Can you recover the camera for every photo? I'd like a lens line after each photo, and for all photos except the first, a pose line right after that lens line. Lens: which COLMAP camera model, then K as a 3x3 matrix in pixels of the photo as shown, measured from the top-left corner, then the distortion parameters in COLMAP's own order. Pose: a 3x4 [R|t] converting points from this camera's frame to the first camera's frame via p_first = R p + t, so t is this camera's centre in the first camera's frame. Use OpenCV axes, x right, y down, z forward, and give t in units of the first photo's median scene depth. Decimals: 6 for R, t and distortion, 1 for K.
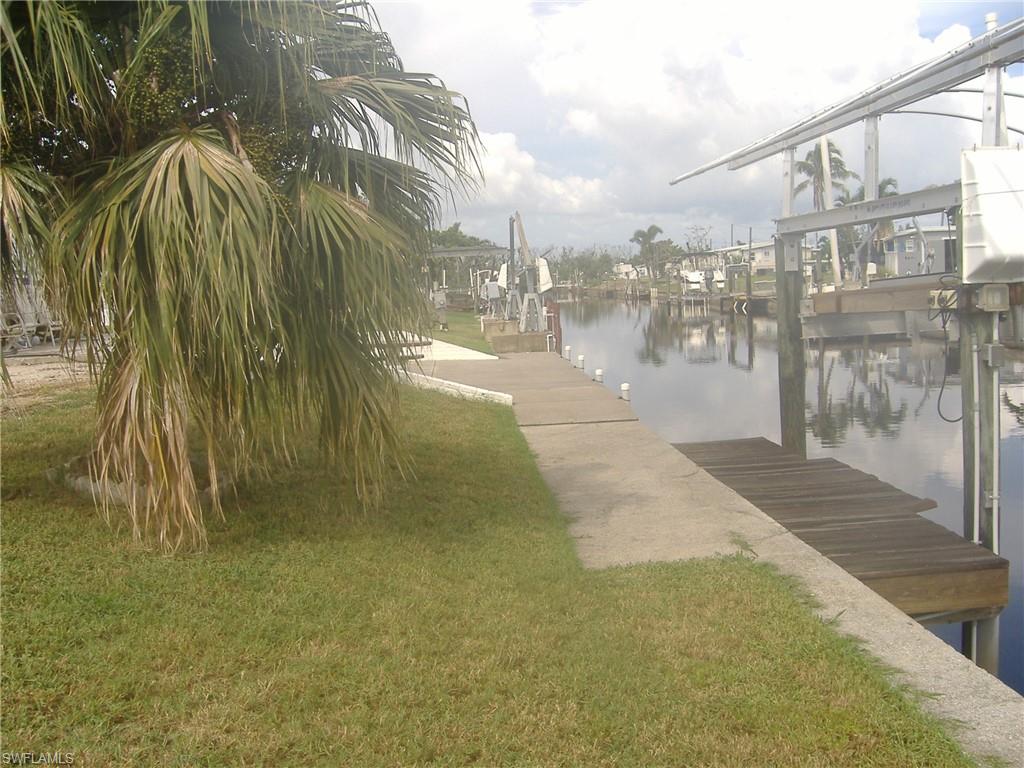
lens RADIAL K [[1068.5, 0, 498.4], [0, 1068.5, 388.6], [0, 0, 1]] dist [-0.104804, 0.093998]
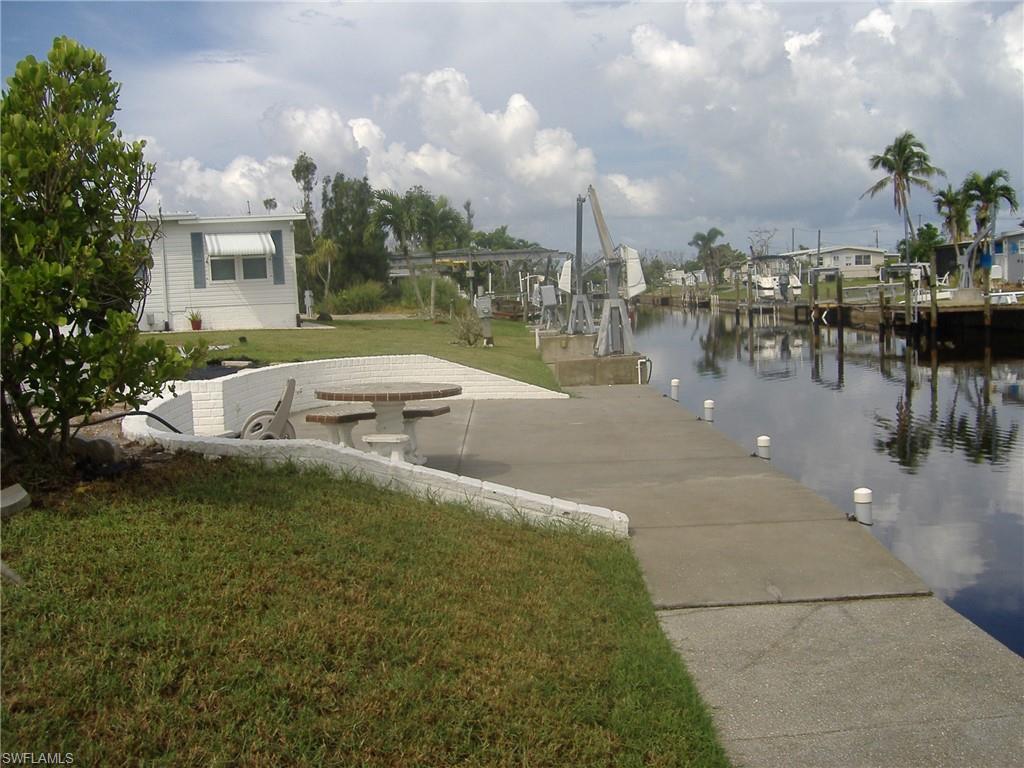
lens RADIAL K [[1068.5, 0, 498.4], [0, 1068.5, 388.6], [0, 0, 1]] dist [-0.104804, 0.093998]
pose [[0.999055, 0.007209, -0.042870, -0.004265], [-0.007467, 0.999955, -0.005847, -0.008133], [0.042826, 0.006162, 0.999064, 0.093542]]
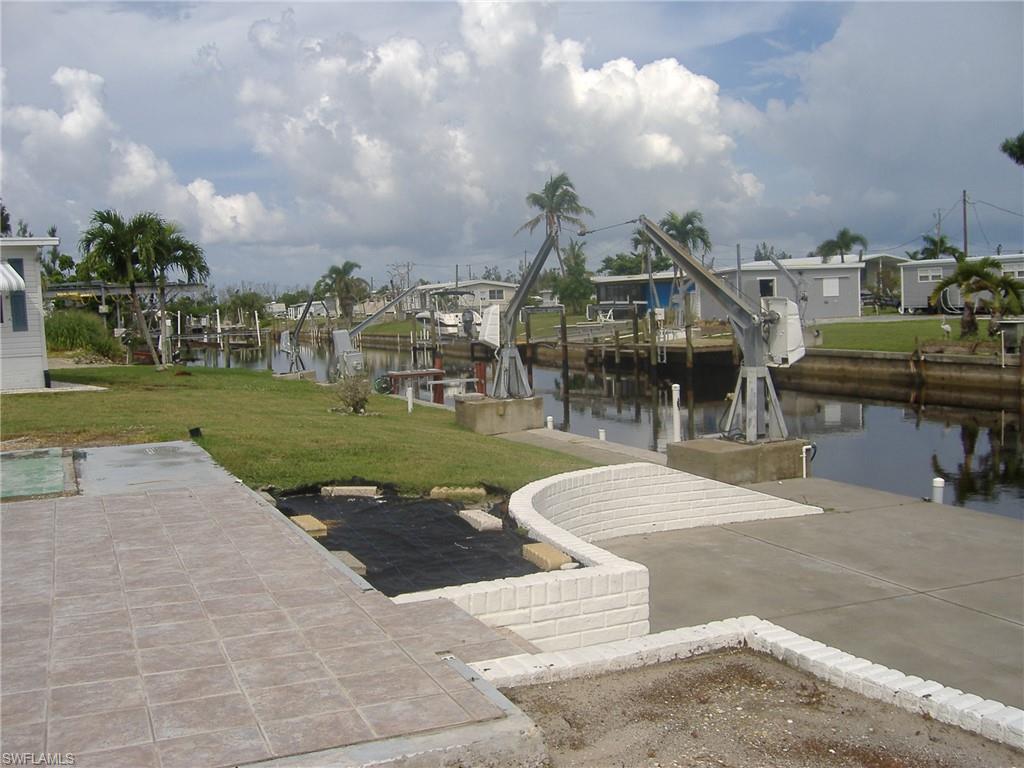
lens RADIAL K [[1068.5, 0, 498.4], [0, 1068.5, 388.6], [0, 0, 1]] dist [-0.104804, 0.093998]
pose [[0.938293, -0.017746, 0.345387, -0.082041], [0.030193, 0.999073, -0.030691, -0.020105], [-0.344522, 0.039225, 0.937959, 0.168212]]
